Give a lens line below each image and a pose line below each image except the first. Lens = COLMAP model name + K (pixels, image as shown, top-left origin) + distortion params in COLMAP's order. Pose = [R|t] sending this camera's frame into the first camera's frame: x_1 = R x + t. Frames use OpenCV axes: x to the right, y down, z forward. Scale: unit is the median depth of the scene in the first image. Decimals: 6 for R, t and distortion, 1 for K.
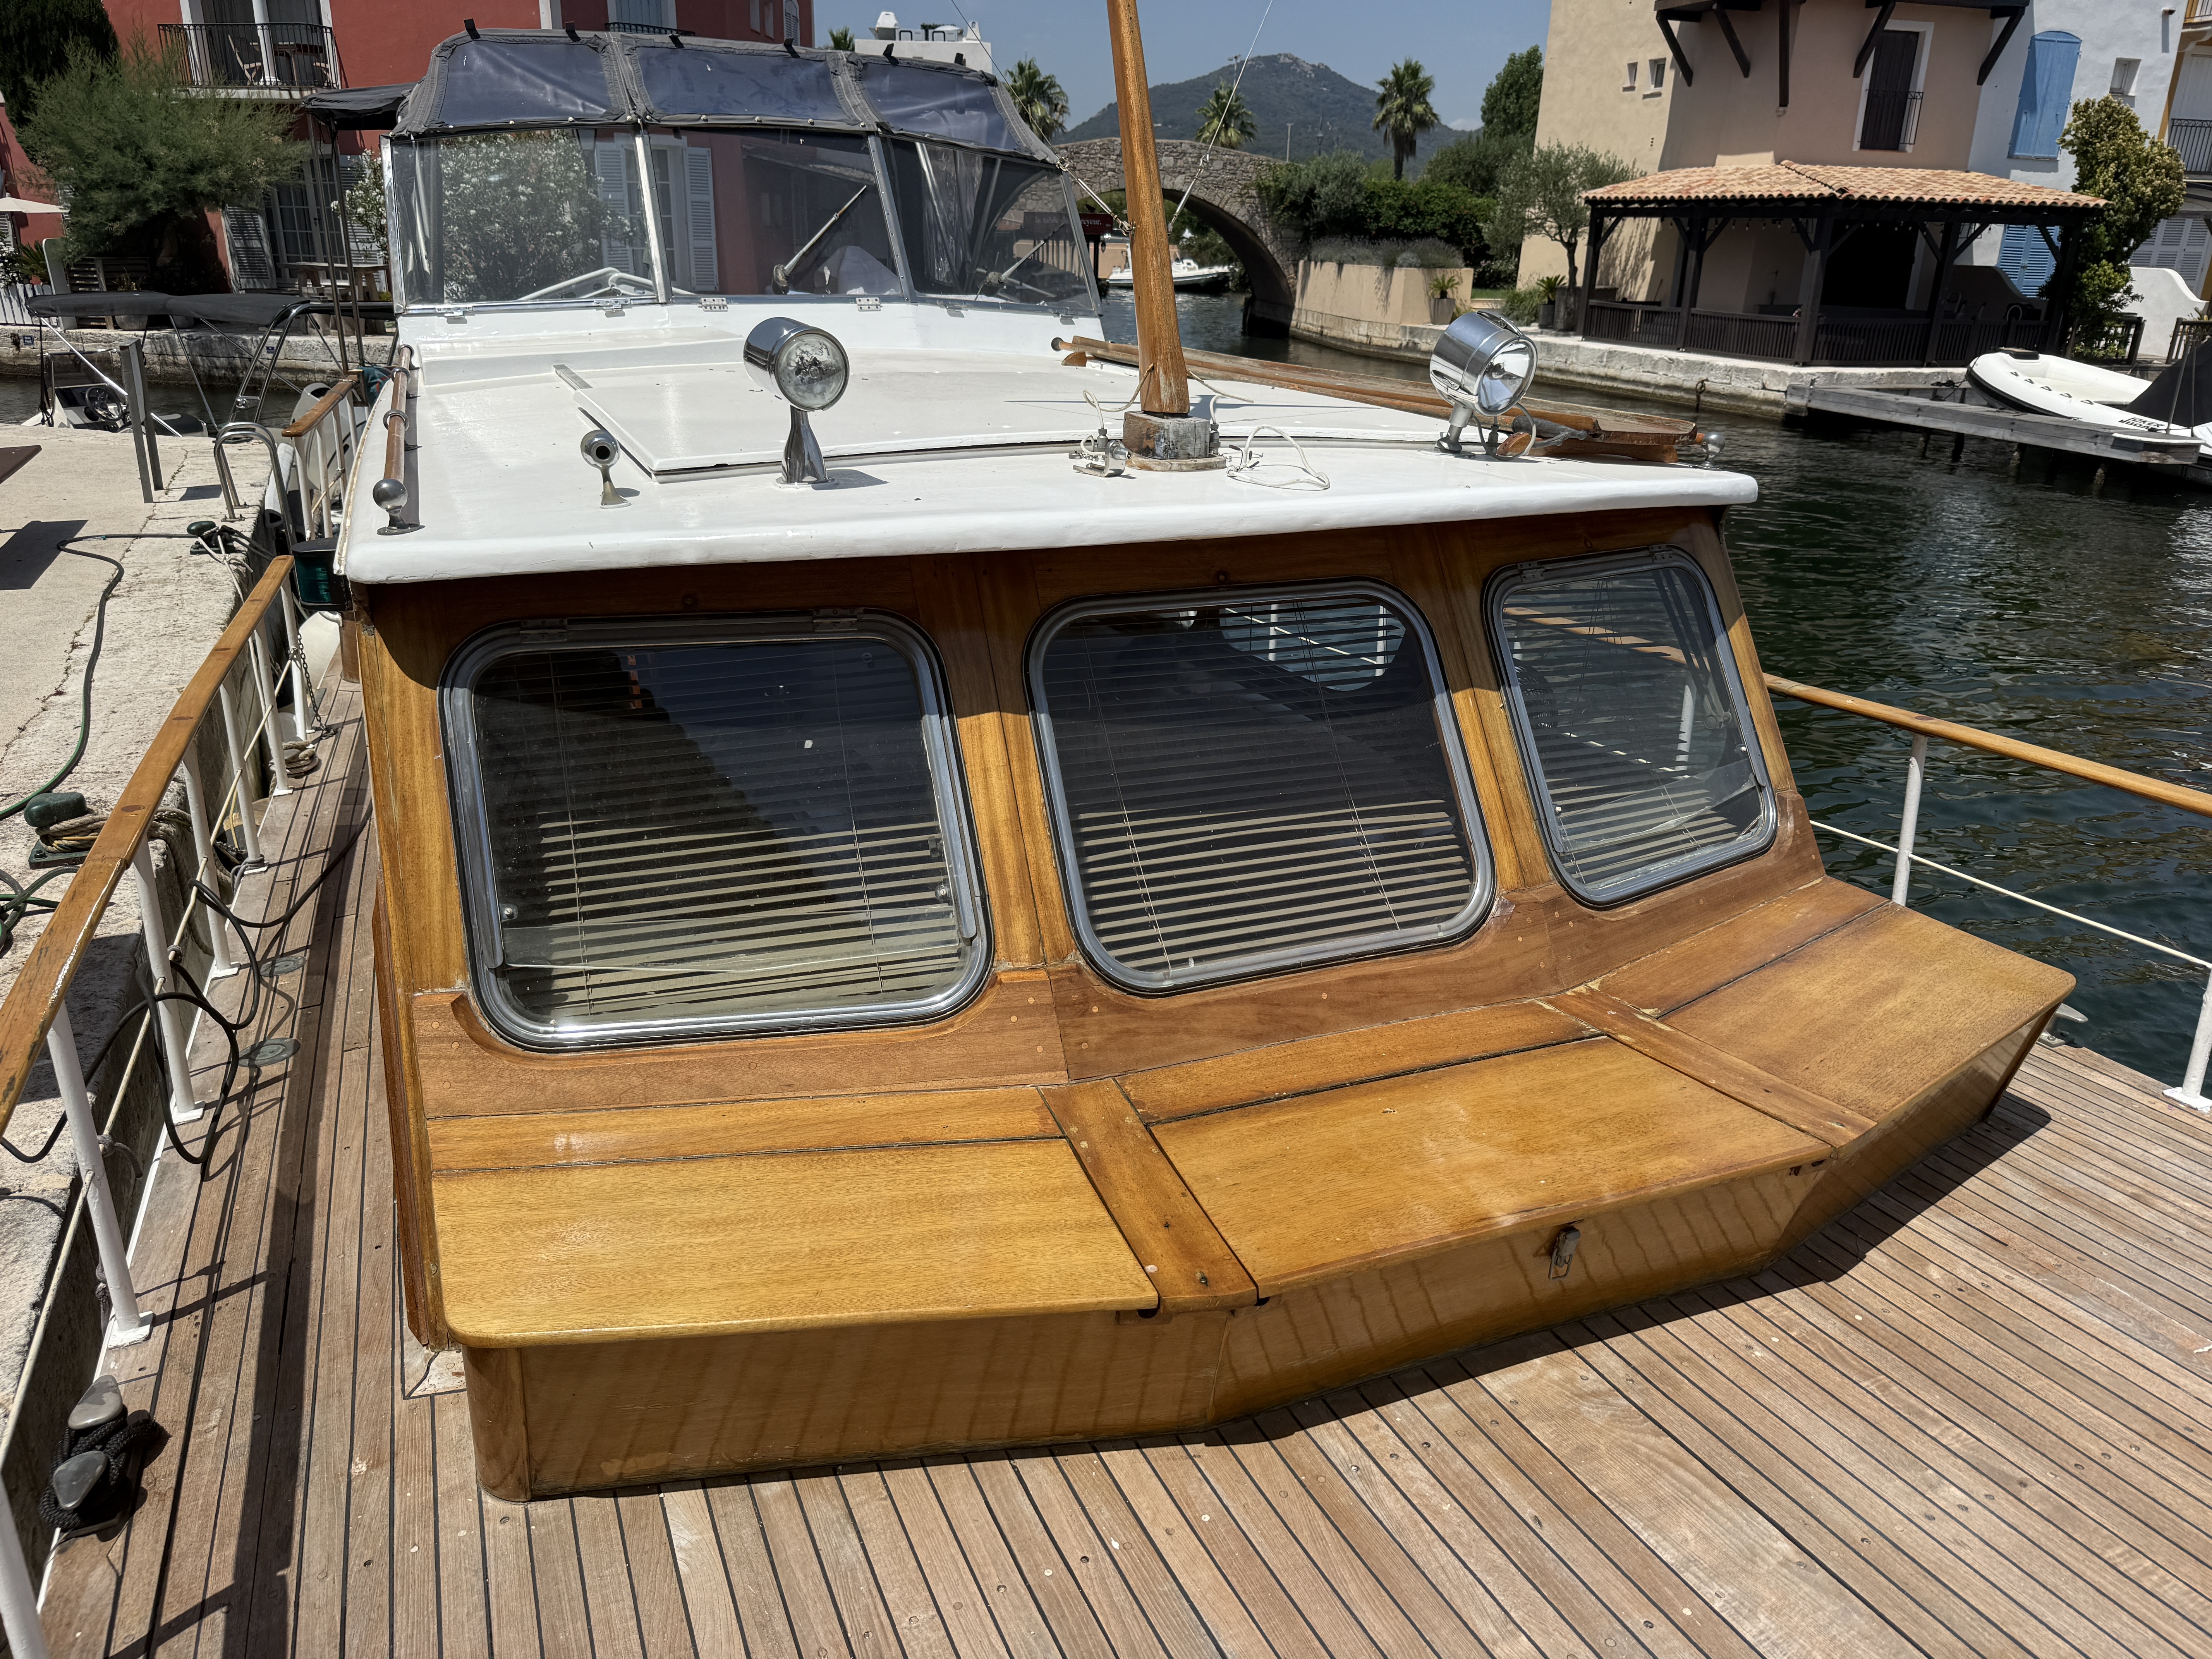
lens RADIAL K [[1574.2, 0, 1100.8], [0, 1574.2, 833.8], [0, 0, 1]] dist [-0.007065, 0.000908]
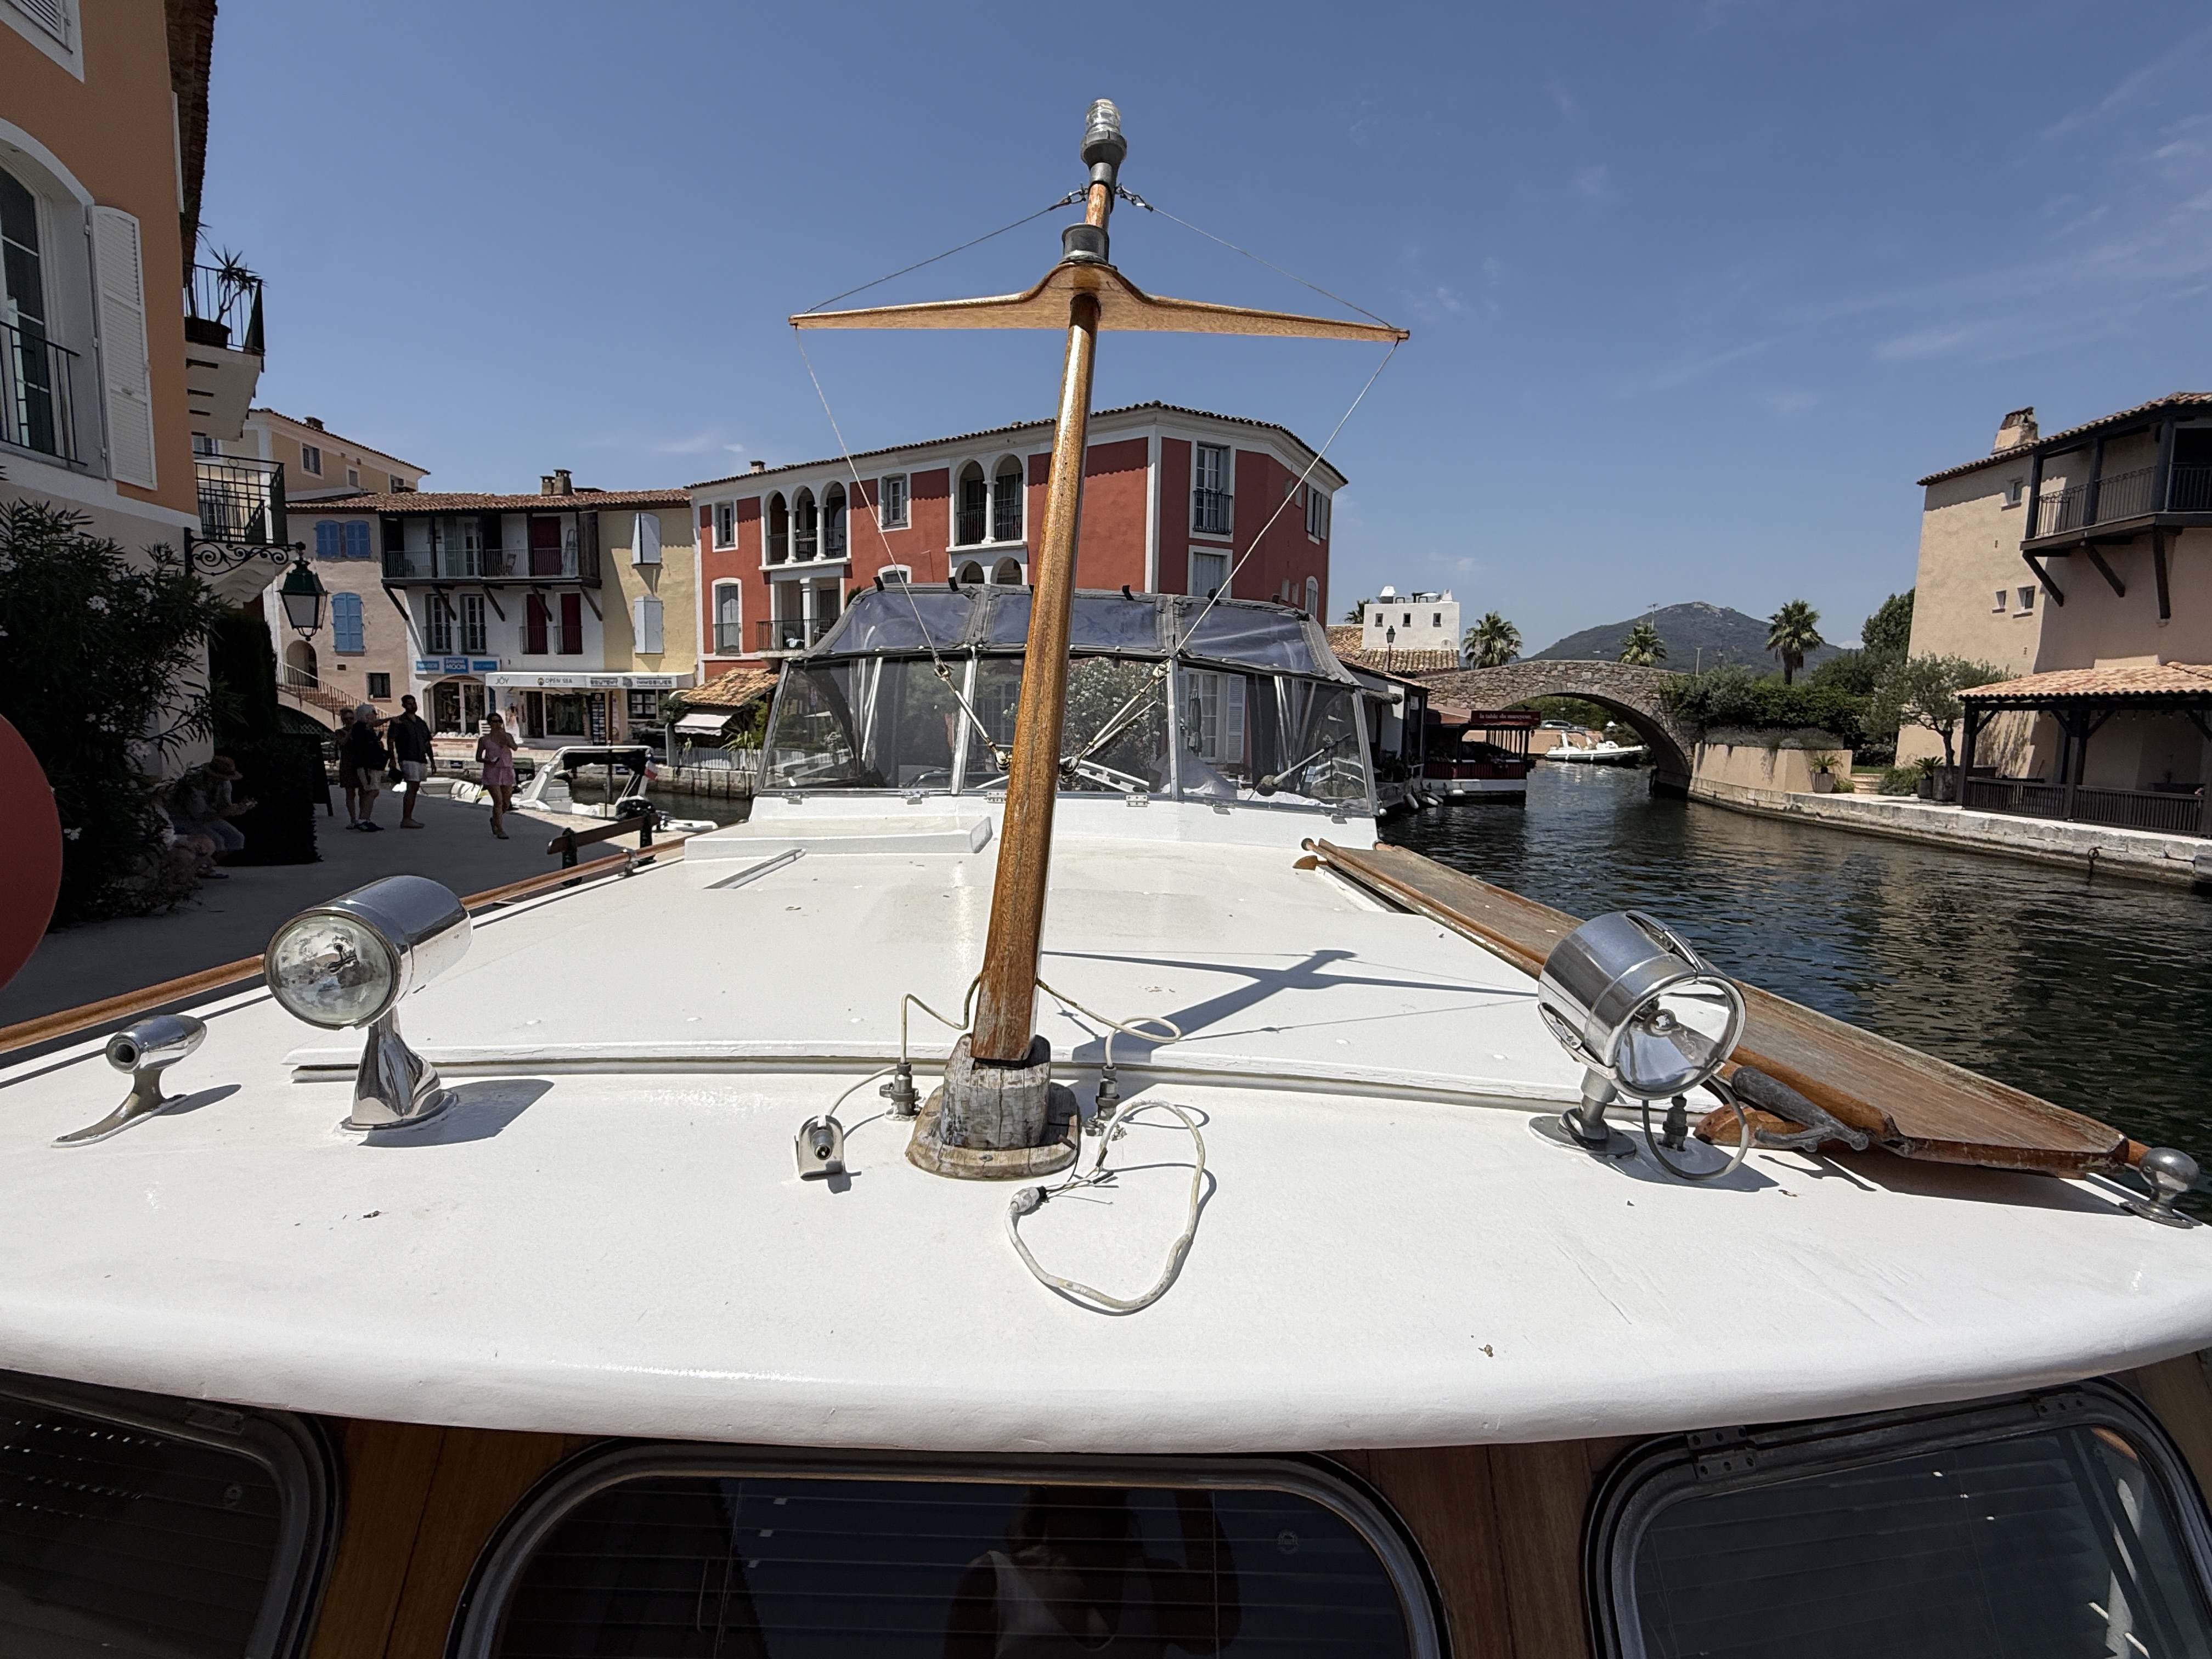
lens RADIAL K [[1074.6, 0, 1111.8], [0, 1074.6, 835.9], [0, 0, 1]] dist [-0.002063, -0.000920]
pose [[0.924921, 0.035112, -0.378535, 0.024309], [-0.131589, 0.963742, -0.232131, -0.027049], [0.356660, 0.264514, 0.896006, 0.065005]]
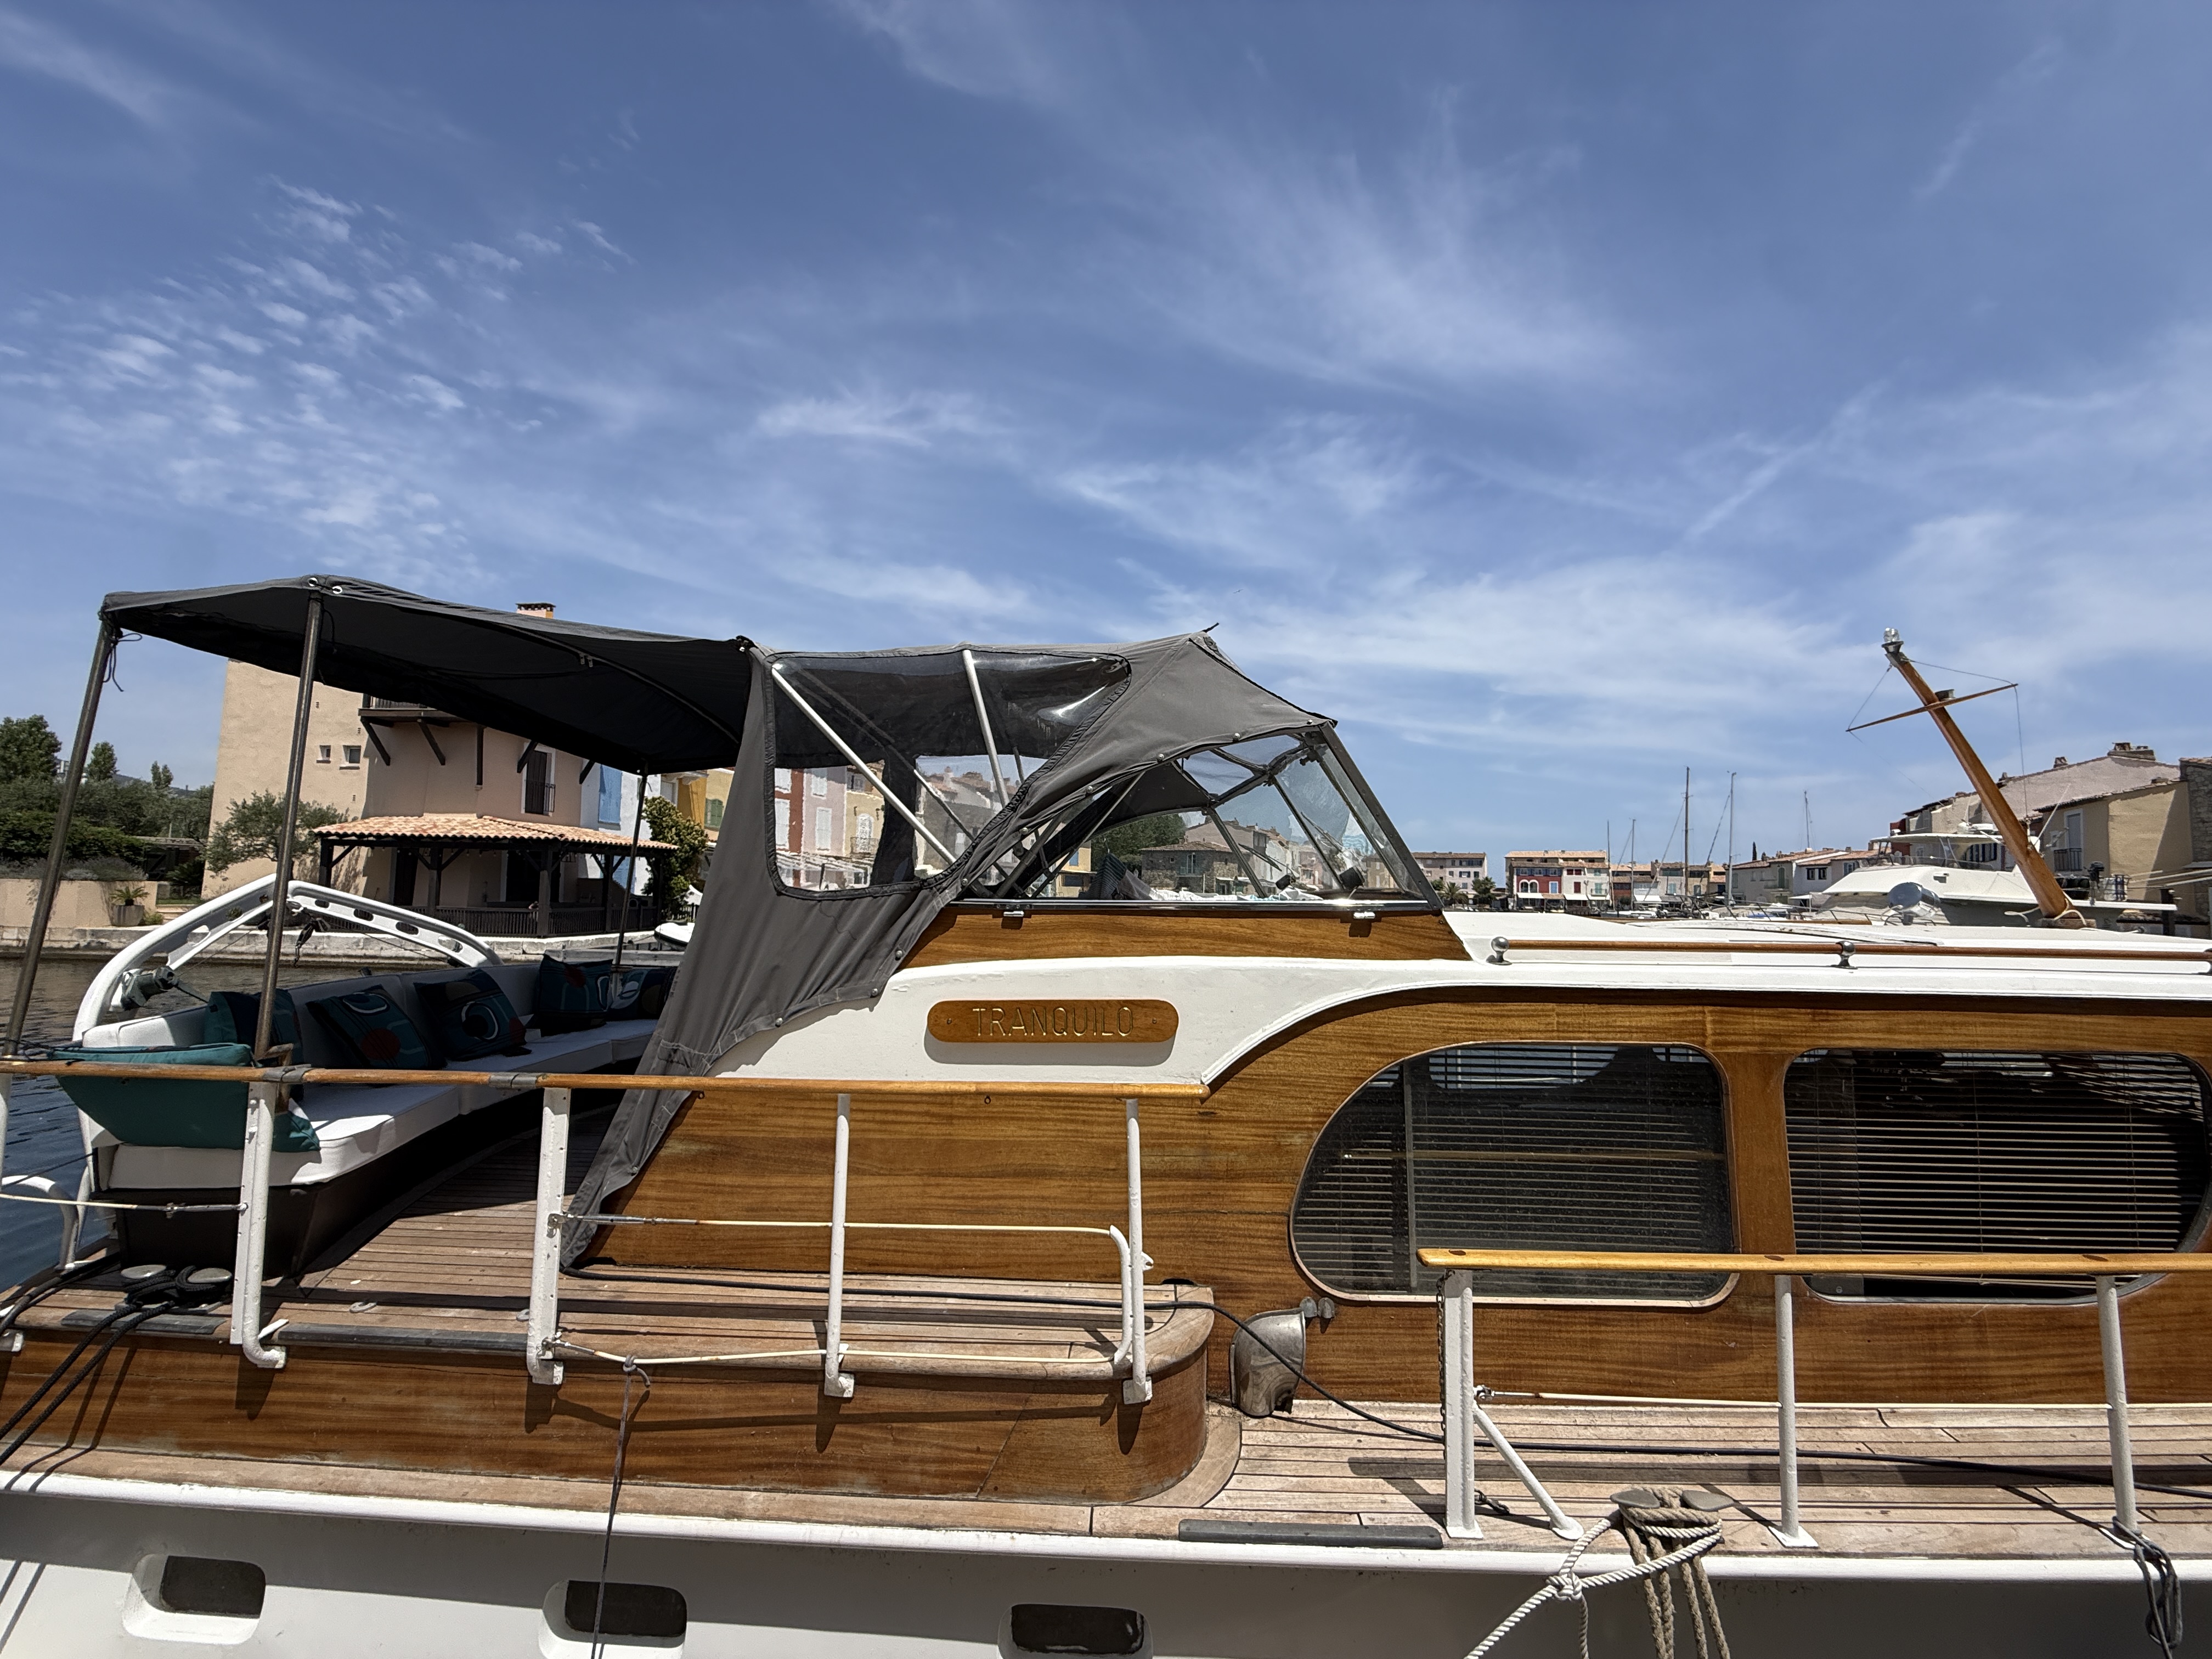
lens RADIAL K [[882.6, 0, 1091.7], [0, 882.6, 830.9], [0, 0, 1]] dist [0.000174, 0.000149]
pose [[0.370522, 0.049695, 0.927493, -0.159014], [0.317370, 0.931693, -0.176705, -0.056075], [-0.872920, 0.359832, 0.329441, 0.158121]]
